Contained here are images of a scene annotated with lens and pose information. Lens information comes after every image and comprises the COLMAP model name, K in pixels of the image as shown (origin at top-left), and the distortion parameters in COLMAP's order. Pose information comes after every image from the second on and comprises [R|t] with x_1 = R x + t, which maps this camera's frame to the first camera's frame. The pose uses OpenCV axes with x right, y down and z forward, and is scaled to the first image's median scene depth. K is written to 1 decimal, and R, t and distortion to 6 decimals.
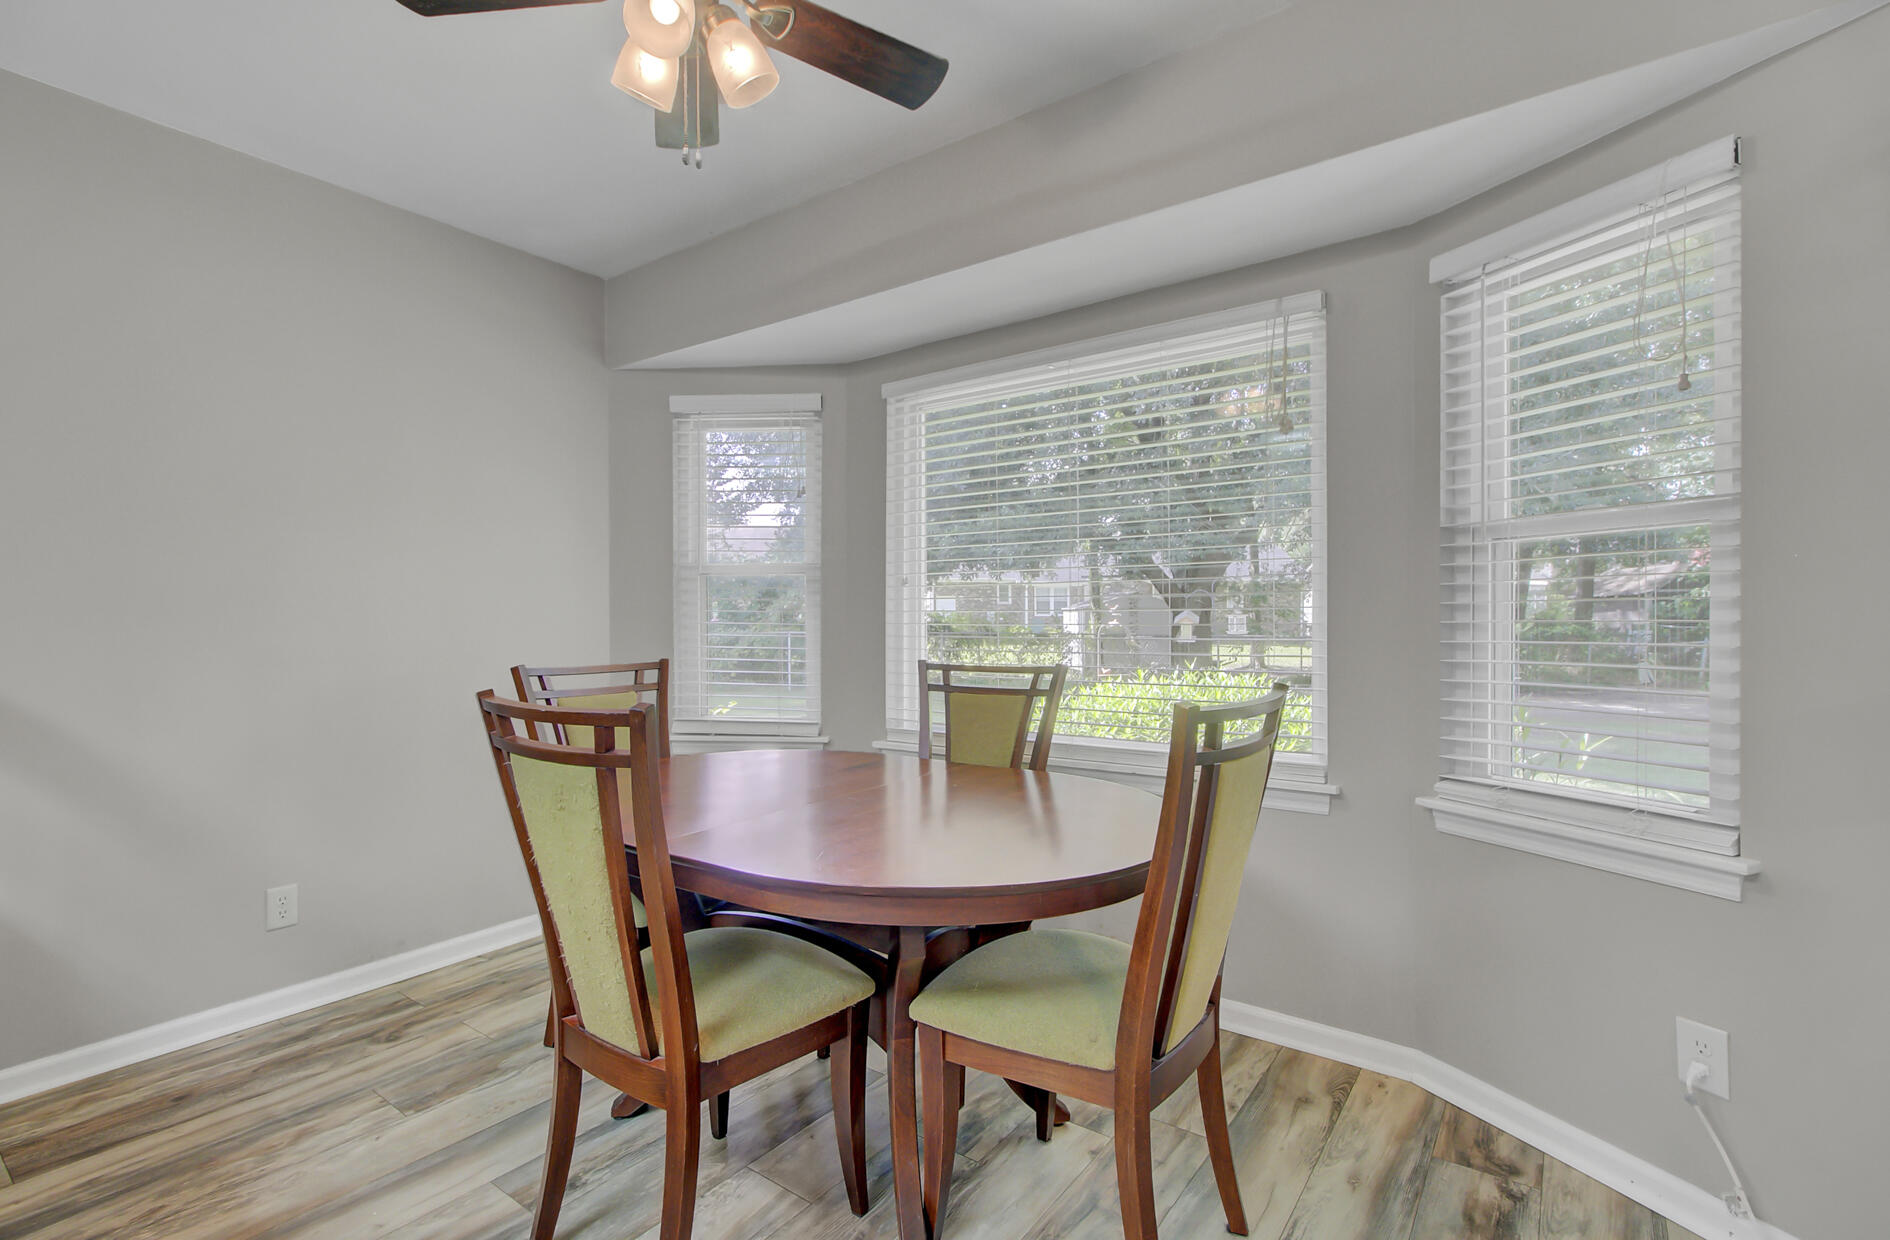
lens RADIAL K [[878.0, 0, 940.8], [0, 878.0, 626.6], [0, 0, 1]] dist [-0.000483, 0.002290]
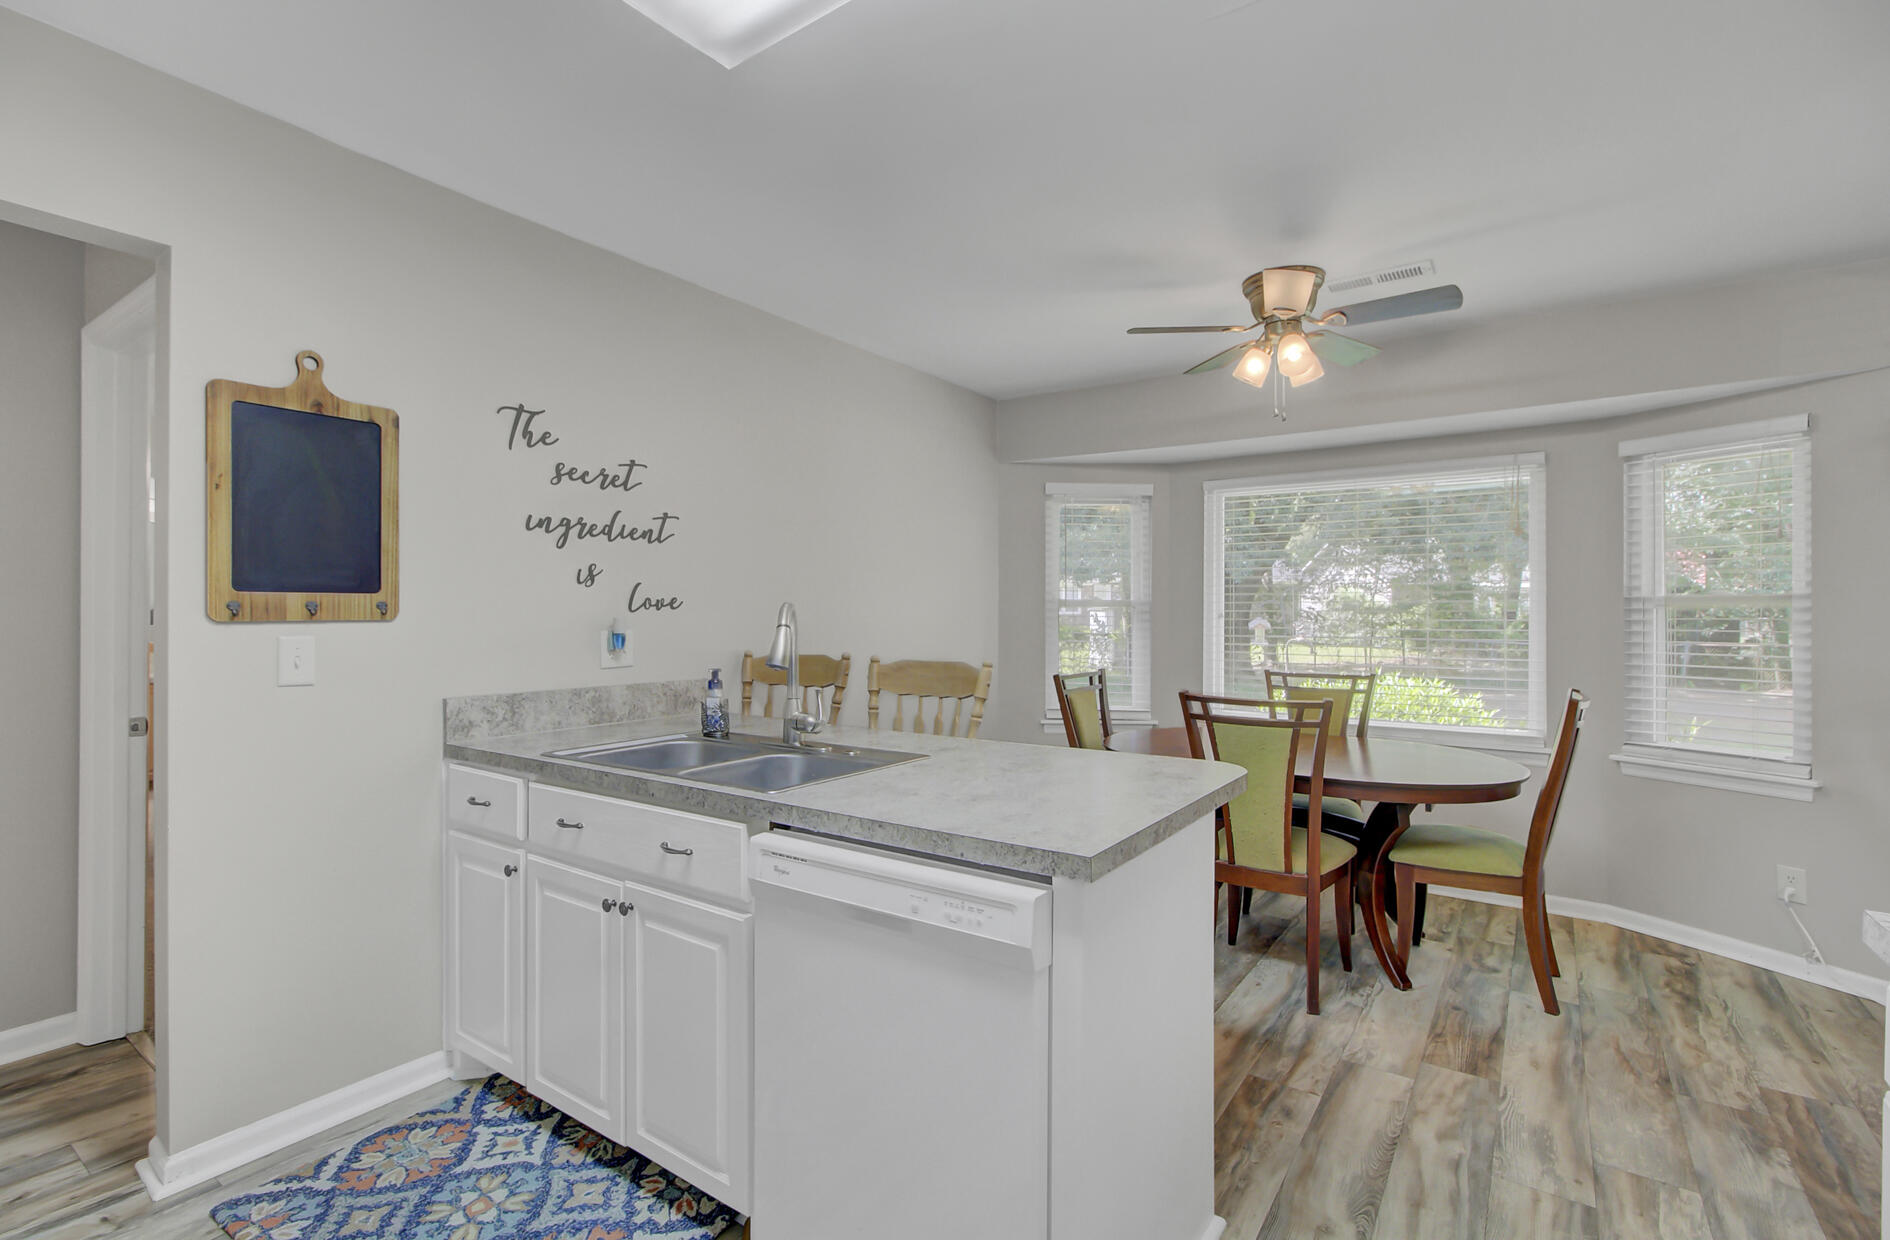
lens RADIAL K [[878.0, 0, 935.5], [0, 878.0, 608.9], [0, 0, 1]] dist [-0.000483, 0.002290]
pose [[0.999542, 0.008103, 0.029155, -0.830823], [-0.007776, 0.999906, -0.011310, -0.060505], [-0.029244, 0.011078, 0.999511, -0.682419]]
